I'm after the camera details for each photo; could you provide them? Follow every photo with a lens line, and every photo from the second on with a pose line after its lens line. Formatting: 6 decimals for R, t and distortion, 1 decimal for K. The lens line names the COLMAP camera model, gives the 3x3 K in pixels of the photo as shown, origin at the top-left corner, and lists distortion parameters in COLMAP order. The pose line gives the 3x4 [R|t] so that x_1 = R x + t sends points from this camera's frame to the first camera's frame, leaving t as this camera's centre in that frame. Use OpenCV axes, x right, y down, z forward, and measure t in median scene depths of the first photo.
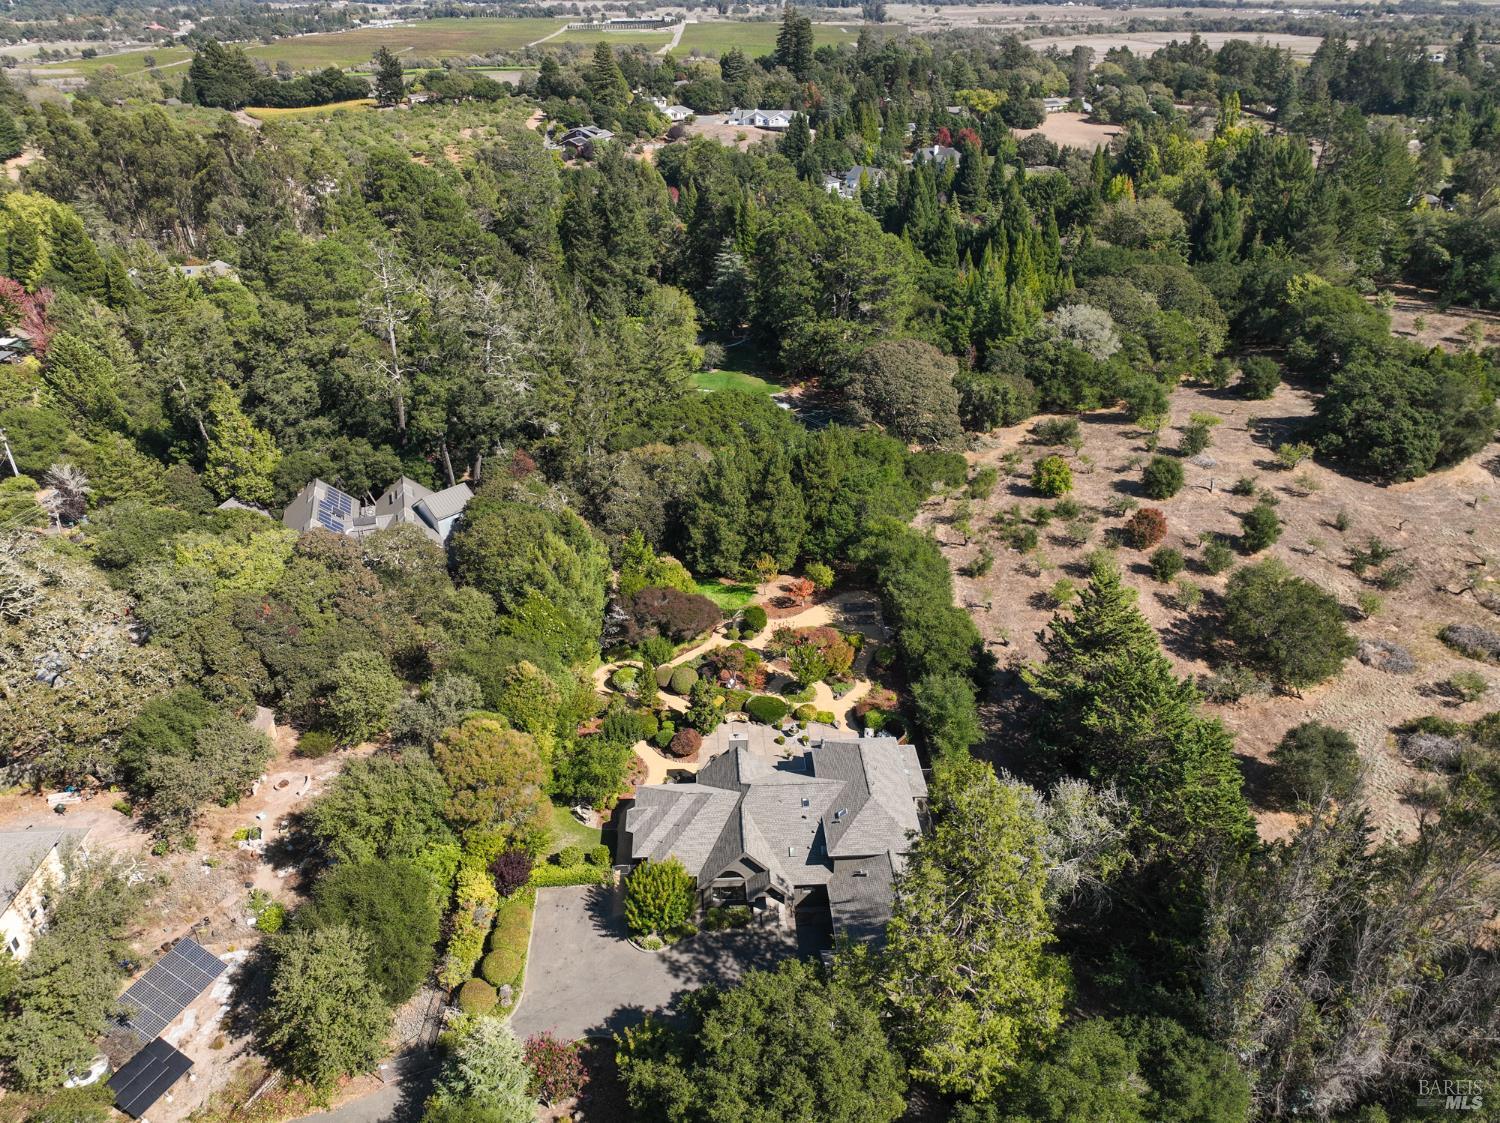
lens RADIAL K [[1052.9, 0, 746.2], [0, 1052.9, 563.1], [0, 0, 1]] dist [0.000375, 0.007554]
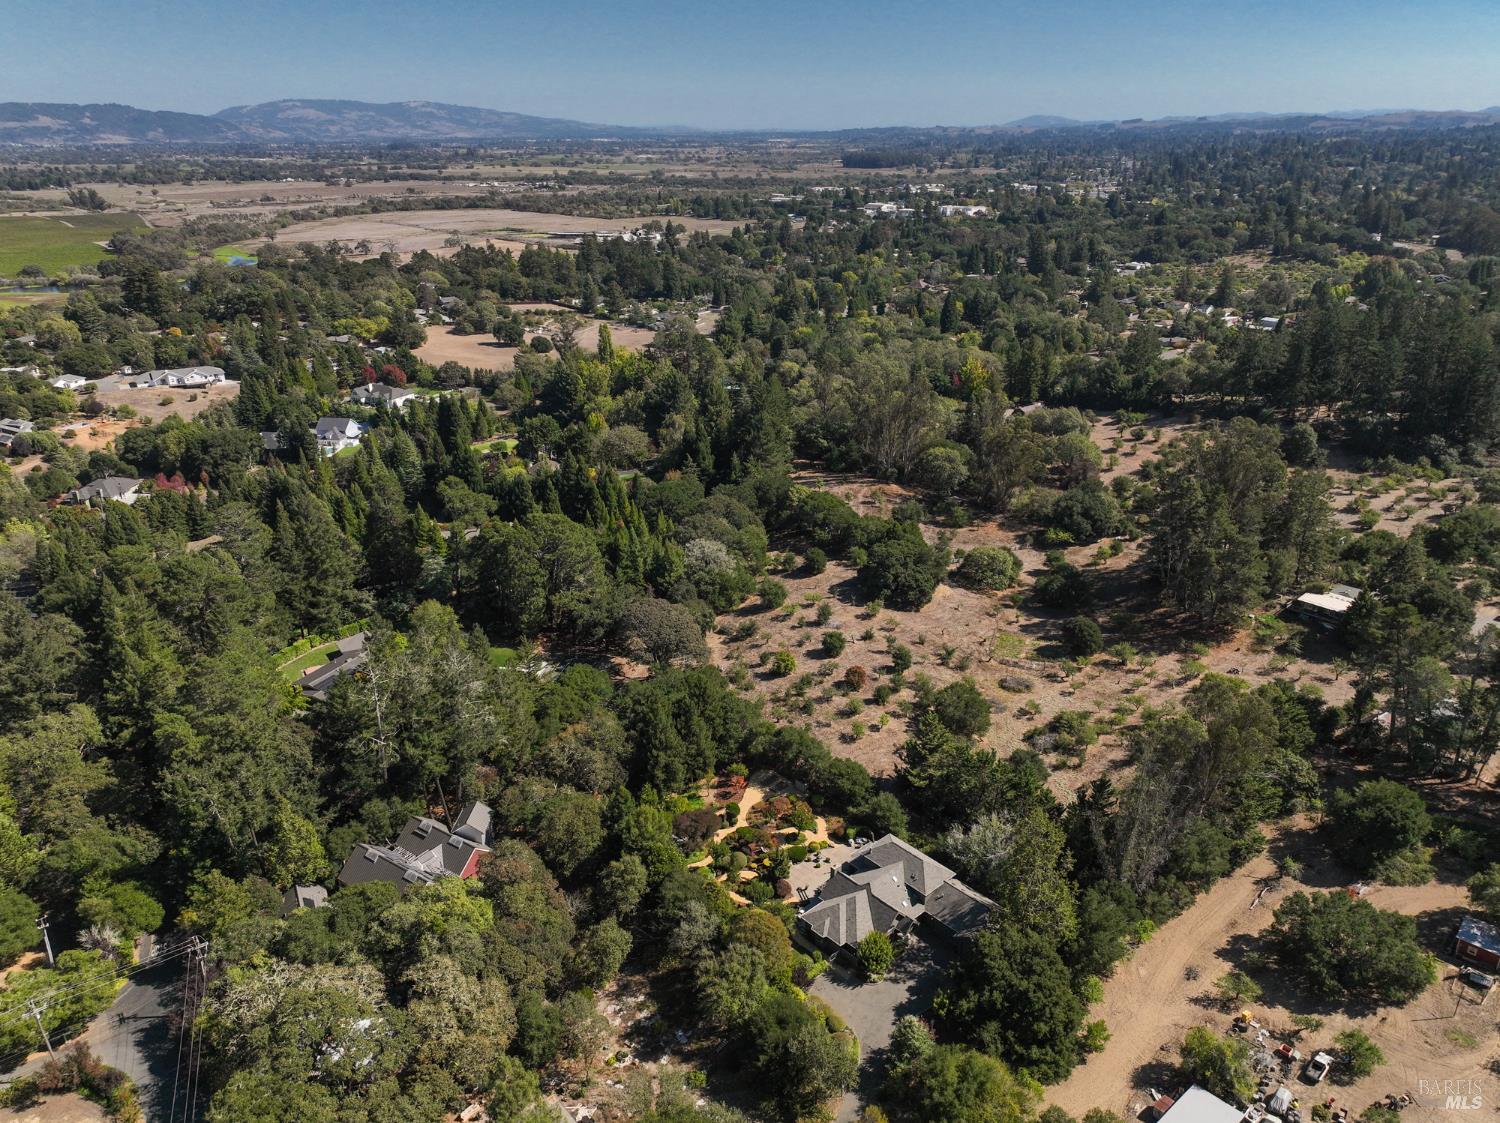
lens RADIAL K [[1052.9, 0, 746.2], [0, 1052.9, 563.1], [0, 0, 1]] dist [0.000375, 0.007554]
pose [[0.778484, -0.243125, 0.578665, -0.925973], [0.311737, 0.949952, -0.020262, -0.302561], [-0.544778, 0.196165, 0.815314, -0.445741]]
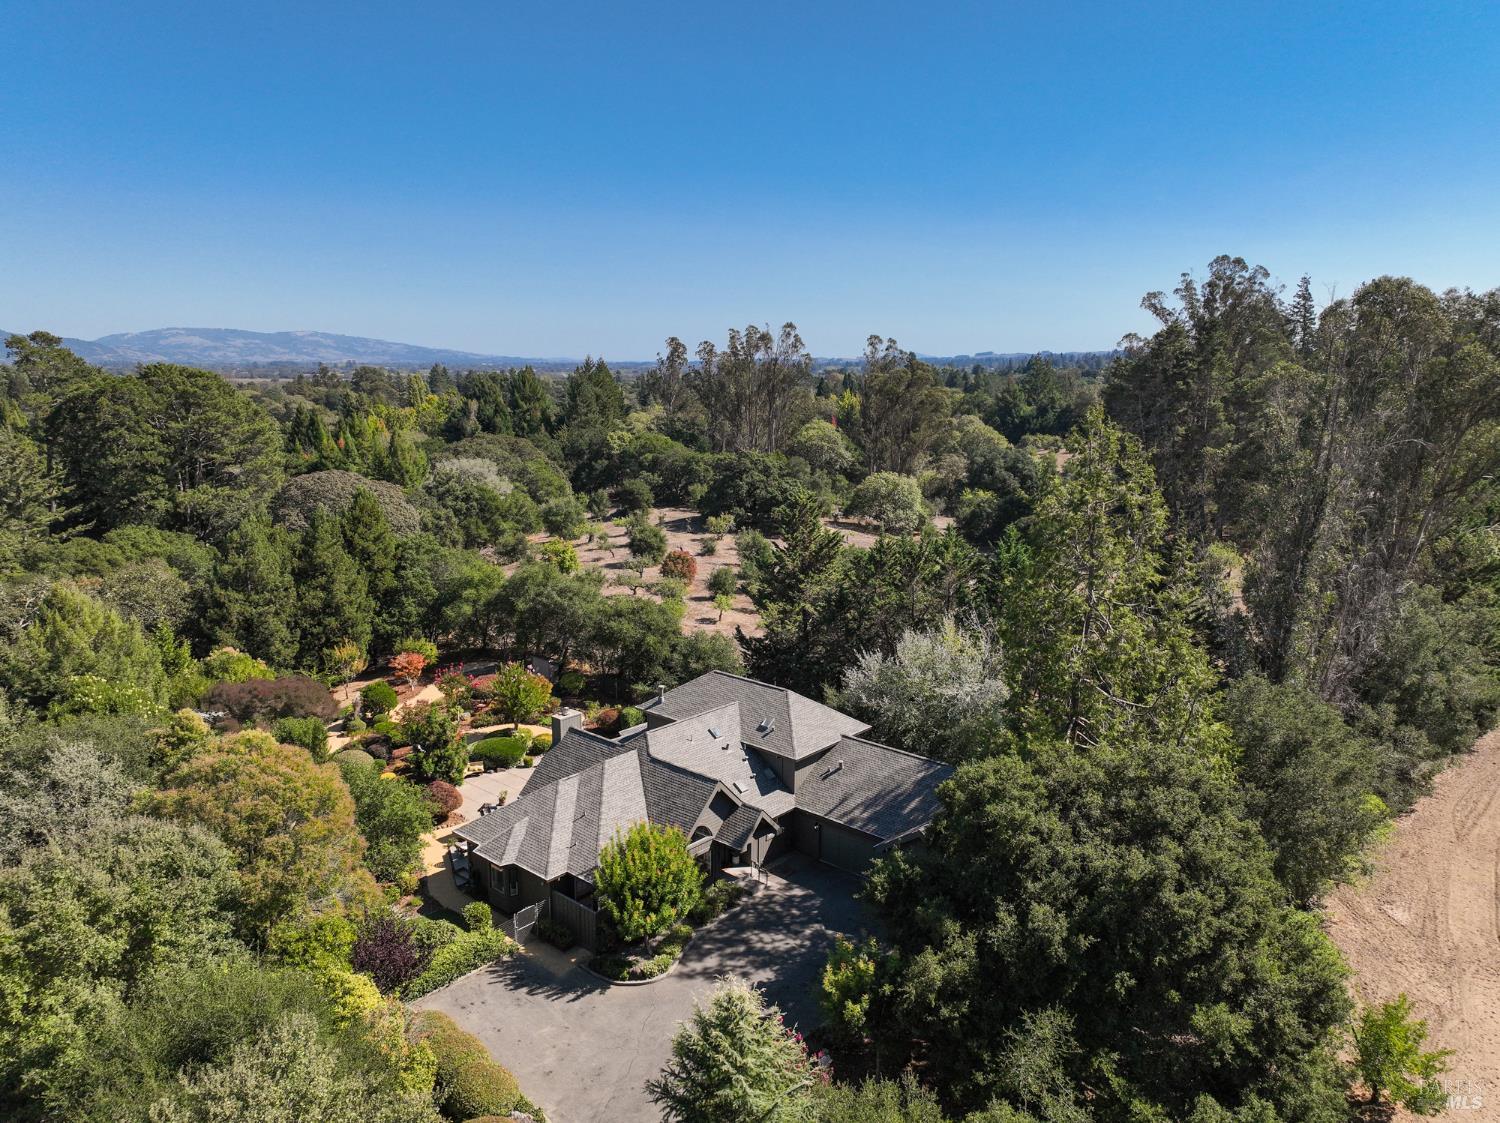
lens RADIAL K [[1052.9, 0, 746.2], [0, 1052.9, 563.1], [0, 0, 1]] dist [0.000375, 0.007554]
pose [[0.706361, -0.130012, 0.695810, -0.350501], [0.344664, 0.921761, -0.177660, 0.208803], [-0.618272, 0.365312, 0.695907, 0.345421]]
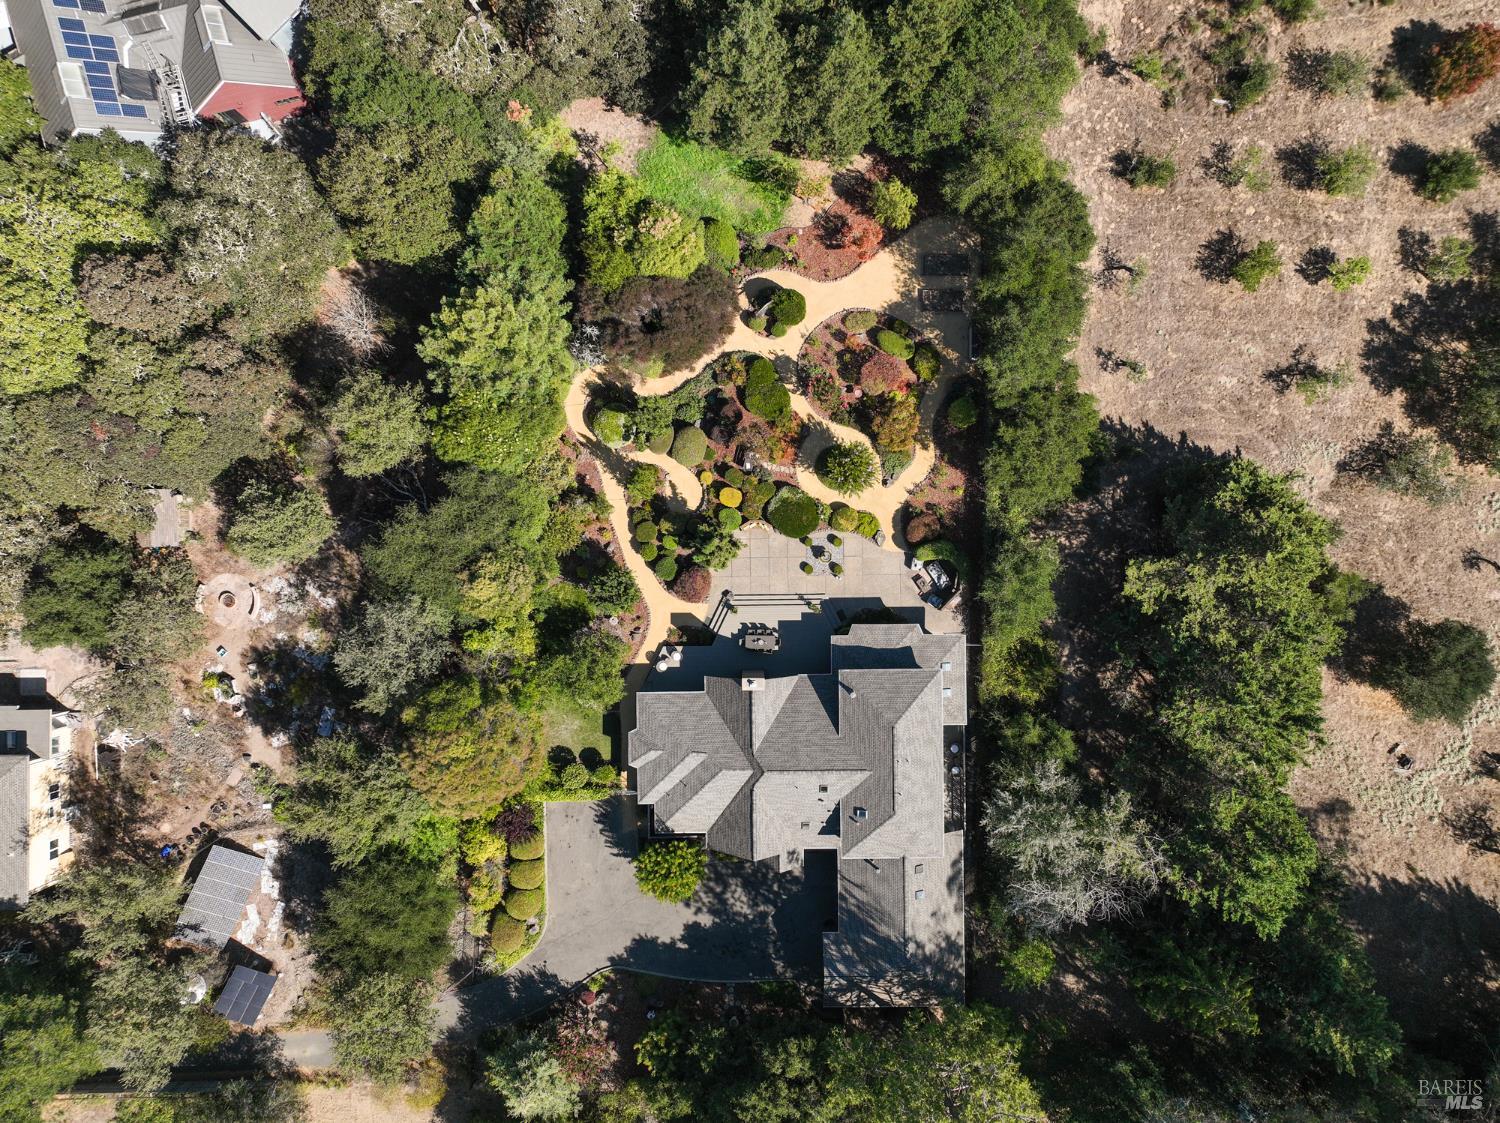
lens RADIAL K [[1052.9, 0, 746.2], [0, 1052.9, 563.1], [0, 0, 1]] dist [0.000375, 0.007554]
pose [[0.999285, 0.036701, -0.009055, -0.007621], [-0.009943, 0.486299, 0.873736, -0.536140], [0.036470, -0.873022, 0.486316, 0.590370]]
